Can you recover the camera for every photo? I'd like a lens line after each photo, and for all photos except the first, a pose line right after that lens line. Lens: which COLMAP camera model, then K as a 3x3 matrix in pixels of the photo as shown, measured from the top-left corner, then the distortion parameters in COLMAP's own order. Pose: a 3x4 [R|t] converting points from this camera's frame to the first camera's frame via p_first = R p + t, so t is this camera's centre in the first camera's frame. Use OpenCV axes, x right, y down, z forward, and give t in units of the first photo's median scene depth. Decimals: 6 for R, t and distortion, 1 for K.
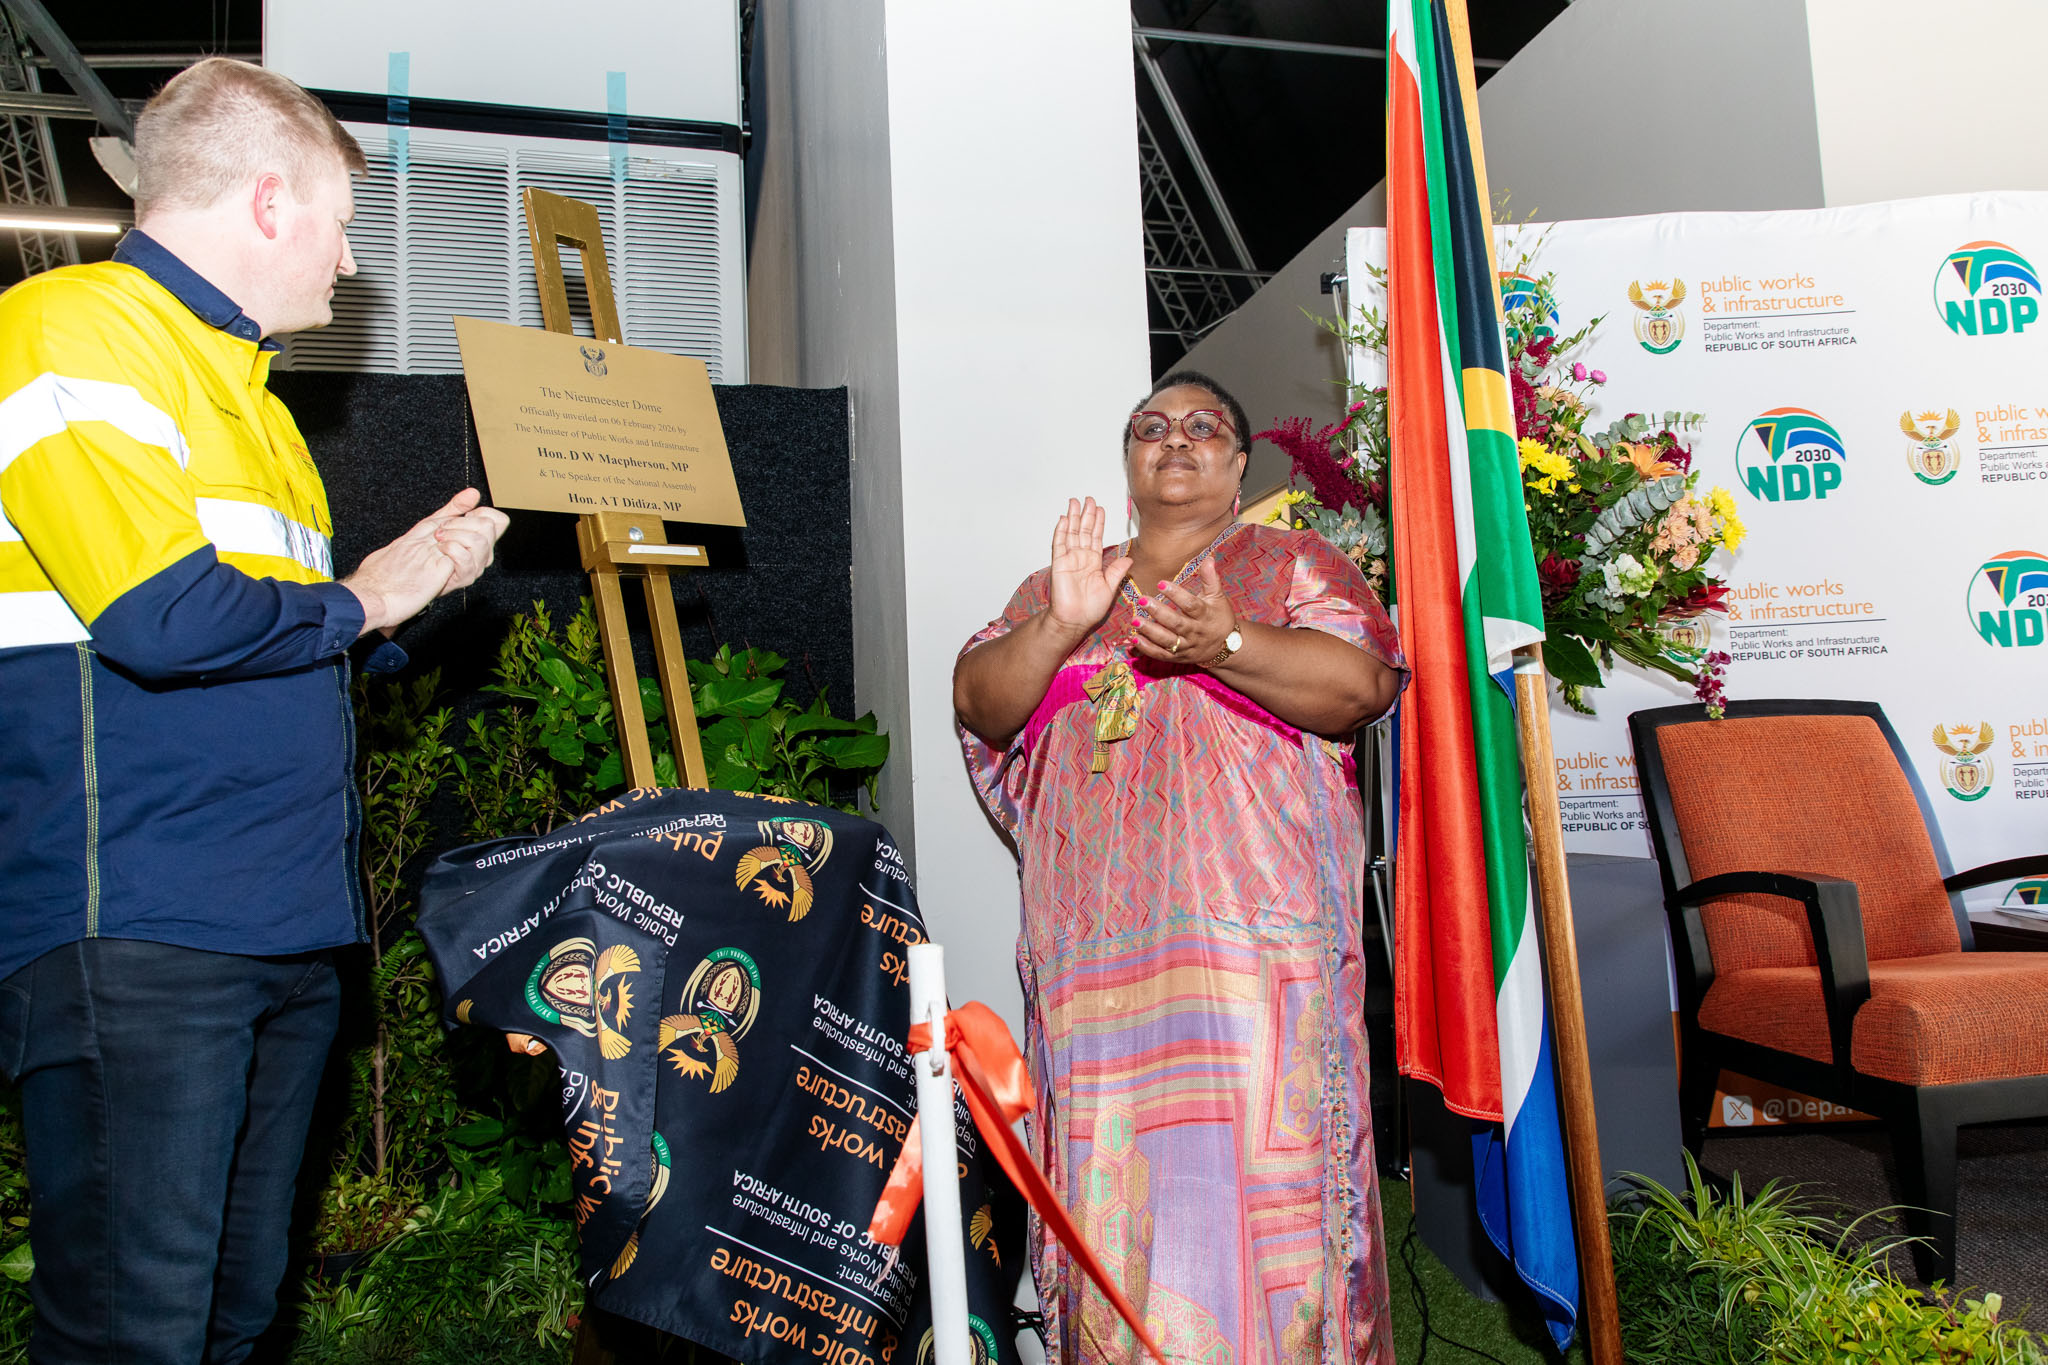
lens RADIAL K [[1417.3, 0, 1024.0], [0, 1417.3, 682.5], [0, 0, 1]] dist [0.004070, 0.001501]
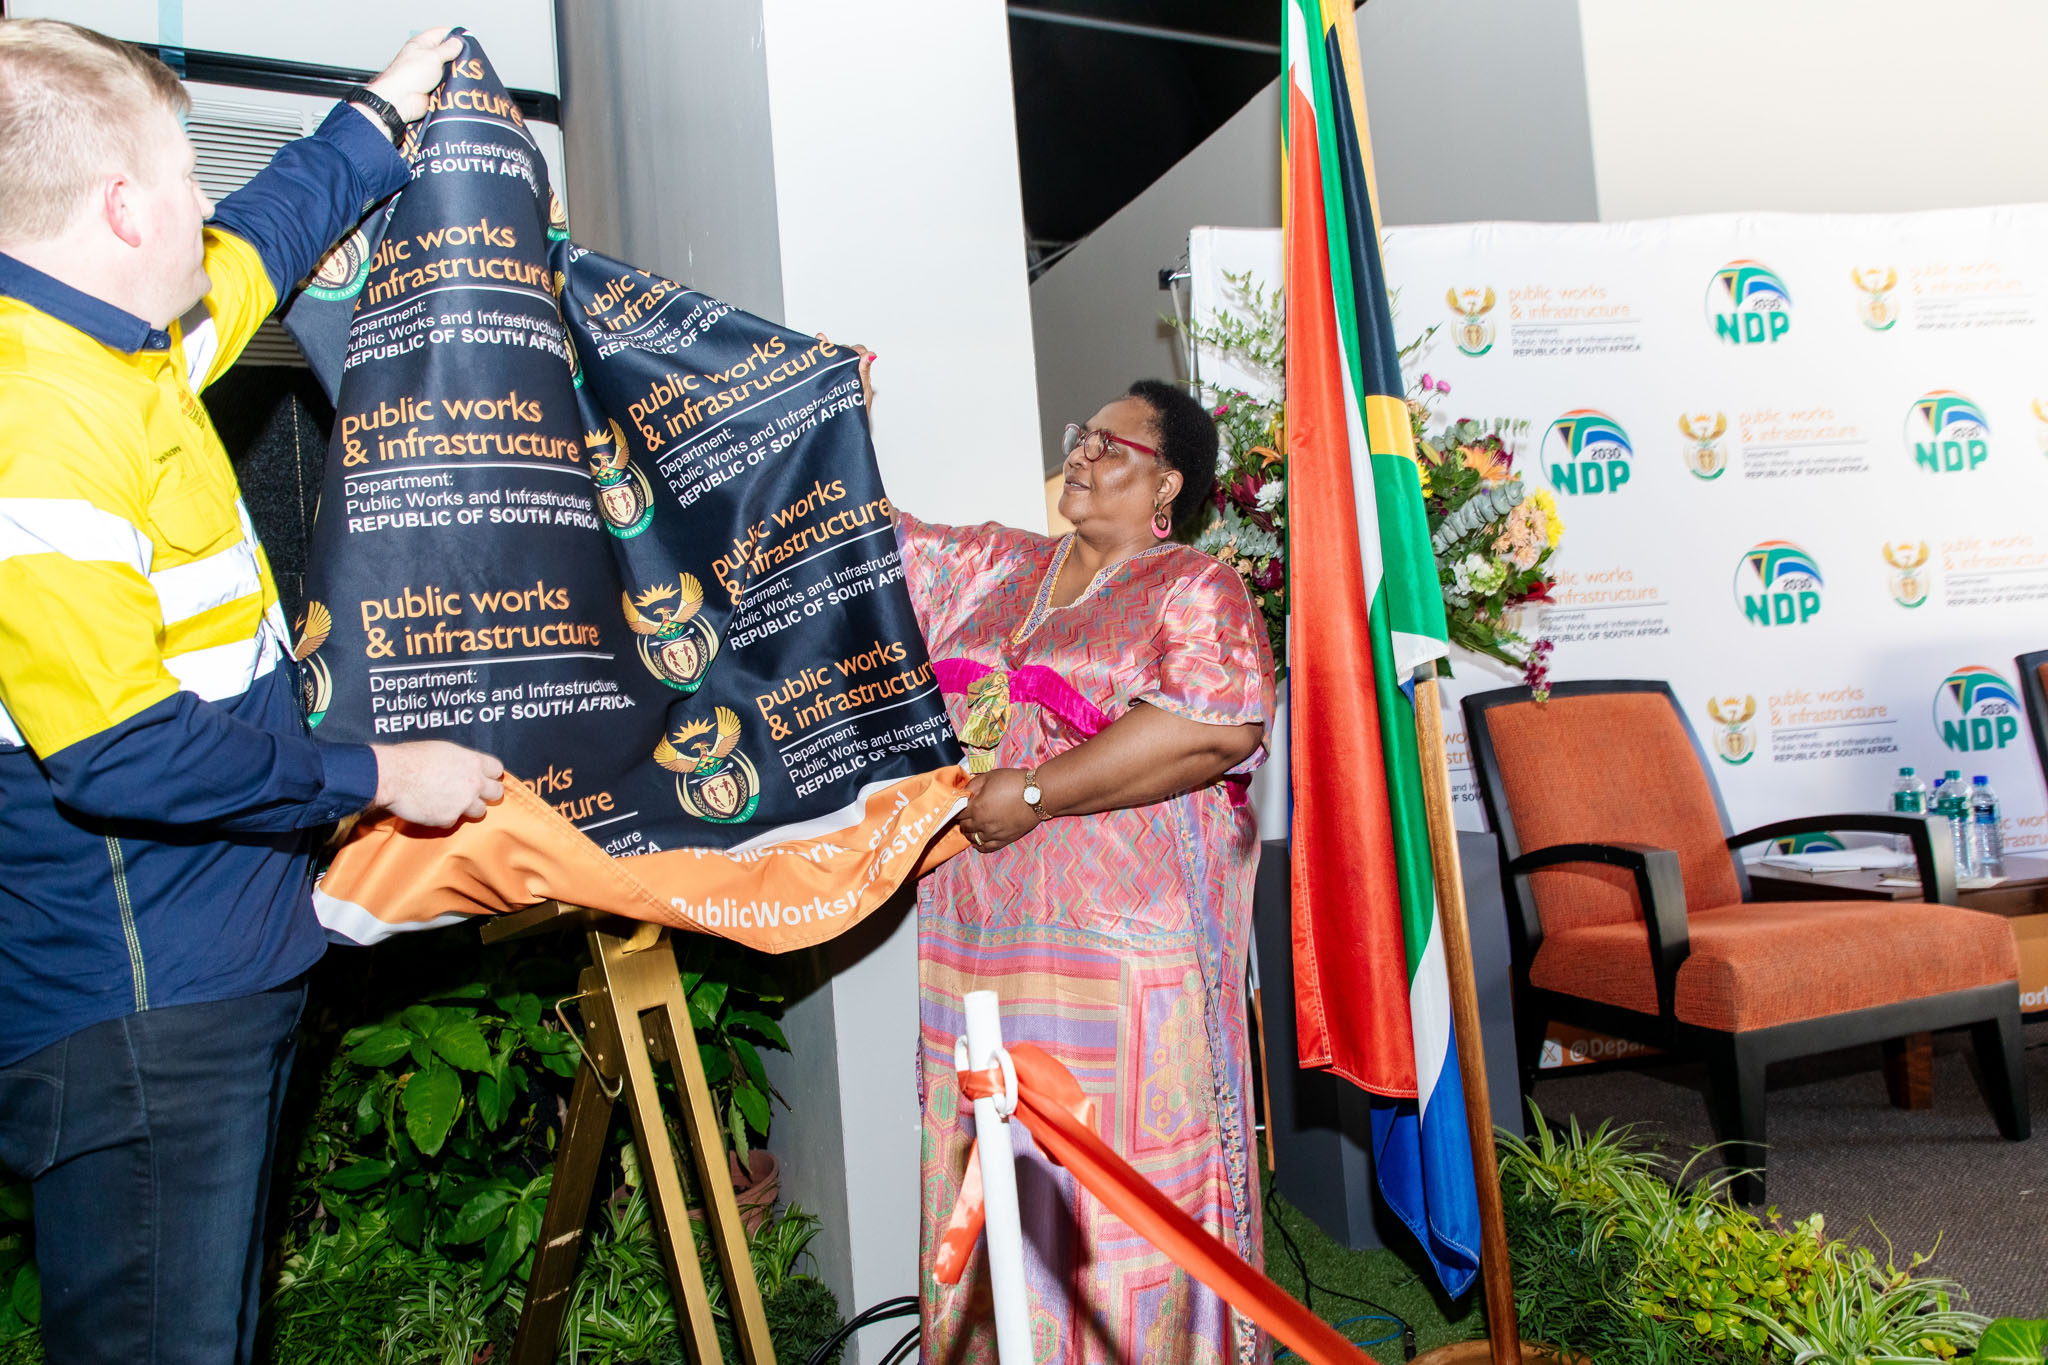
lens RADIAL K [[1435.2, 0, 959.2], [0, 1435.2, 664.5], [0, 0, 1]] dist [0.005581, 0.004546]
pose [[0.984725, -0.023199, 0.172562, -0.142407], [0.017569, 0.999264, 0.034088, -0.048677], [-0.173226, -0.030535, 0.984409, -0.007535]]
